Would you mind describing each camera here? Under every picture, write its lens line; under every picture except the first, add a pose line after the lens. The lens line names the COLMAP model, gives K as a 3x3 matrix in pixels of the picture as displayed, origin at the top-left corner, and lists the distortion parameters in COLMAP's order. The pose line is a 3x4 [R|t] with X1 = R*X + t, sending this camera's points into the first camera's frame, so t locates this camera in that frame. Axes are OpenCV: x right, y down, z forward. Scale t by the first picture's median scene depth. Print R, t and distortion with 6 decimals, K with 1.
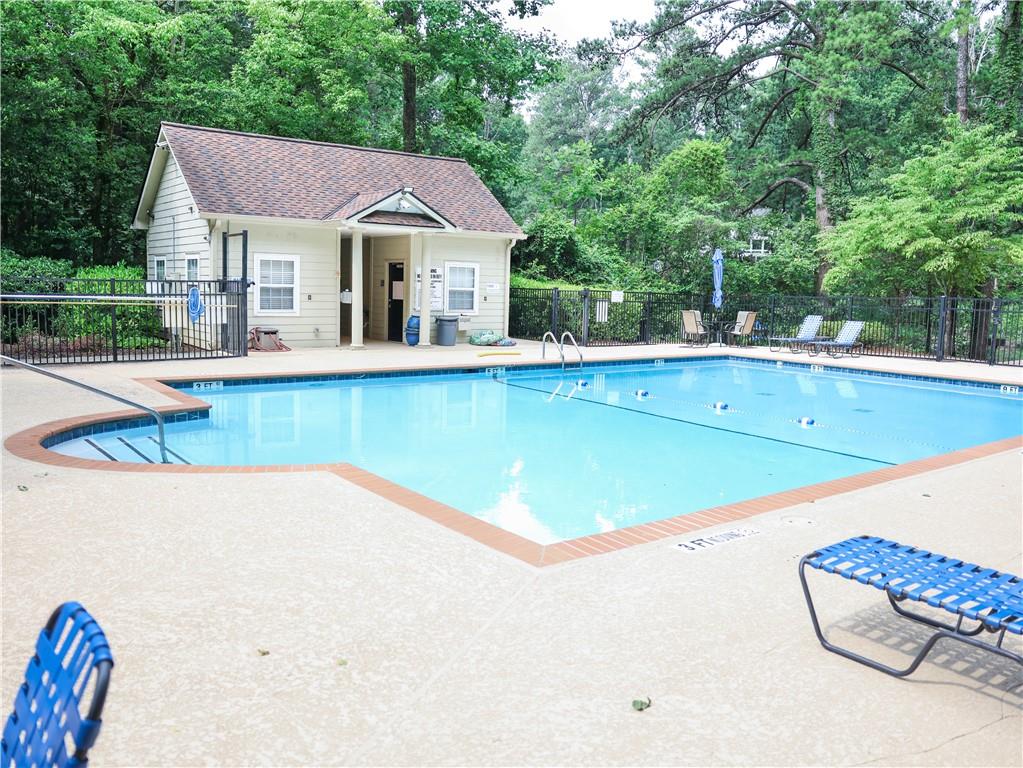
lens RADIAL K [[801.1, 0, 516.1], [0, 801.1, 387.8], [0, 0, 1]] dist [-0.088065, 0.066822]
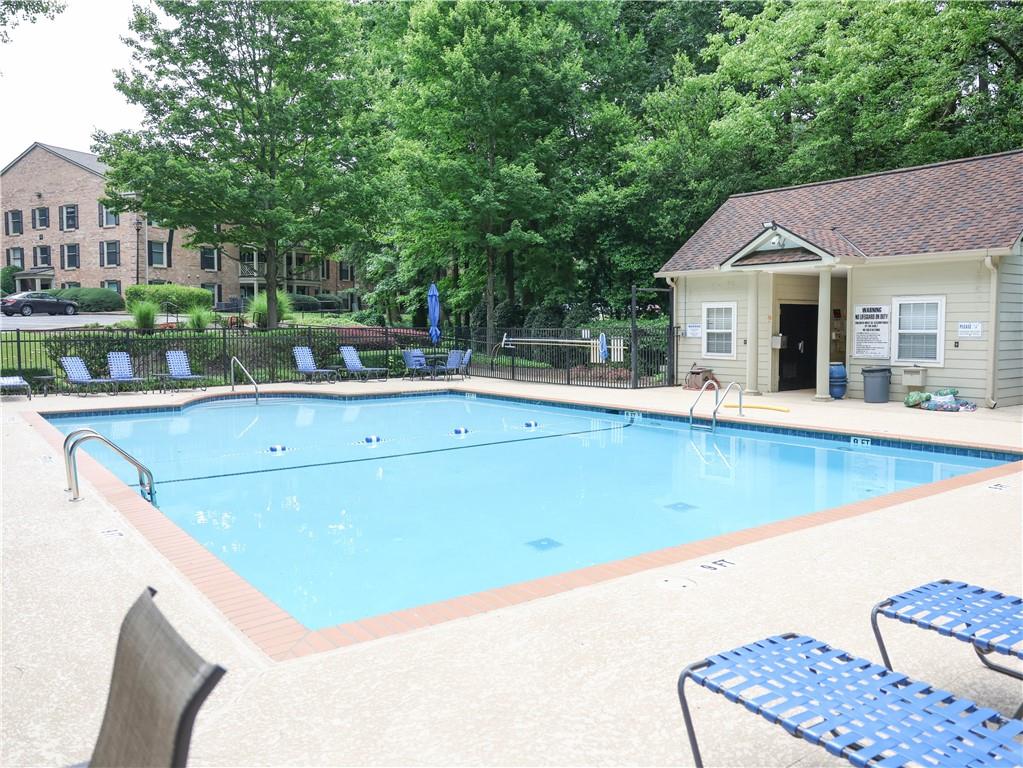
lens RADIAL K [[801.1, 0, 516.6], [0, 801.1, 380.2], [0, 0, 1]] dist [-0.088065, 0.066822]
pose [[-0.013097, 0.038239, -0.999183, 0.701308], [-0.123008, 0.991617, 0.039562, -0.062616], [0.992319, 0.123426, -0.008284, 0.654876]]
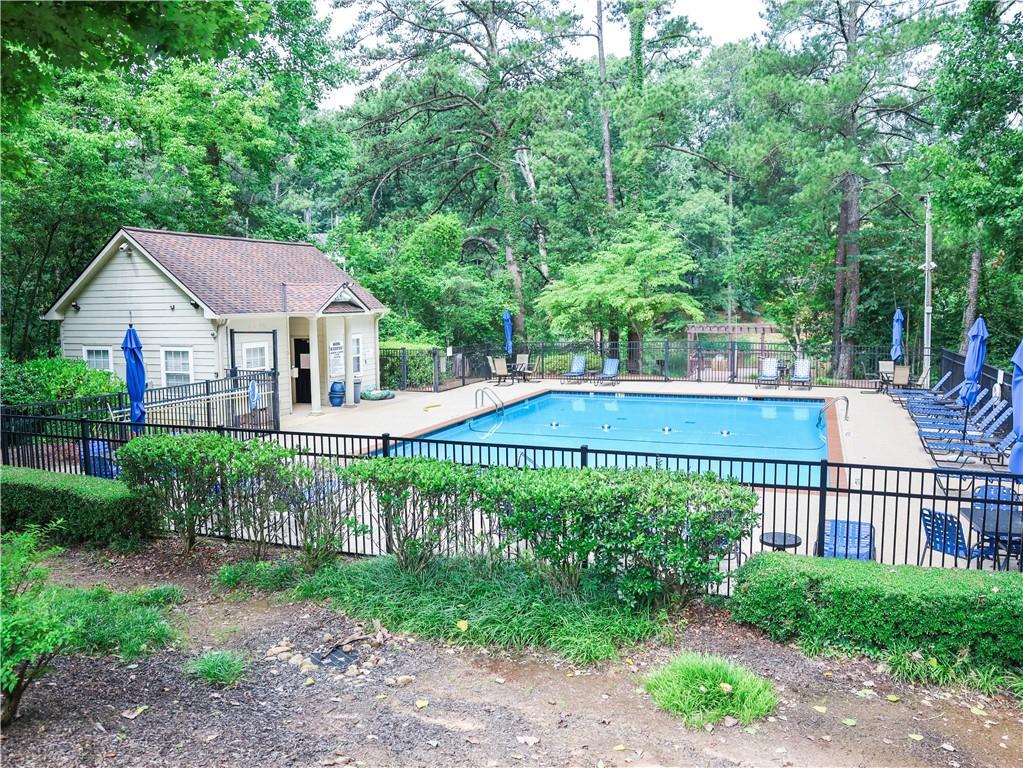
lens RADIAL K [[801.1, 0, 510.5], [0, 801.1, 383.8], [0, 0, 1]] dist [-0.088065, 0.066822]
pose [[0.849288, -0.087725, 0.520591, -0.521187], [0.098632, 0.995101, 0.006778, -0.067928], [-0.518635, 0.045590, 0.853779, -0.176933]]
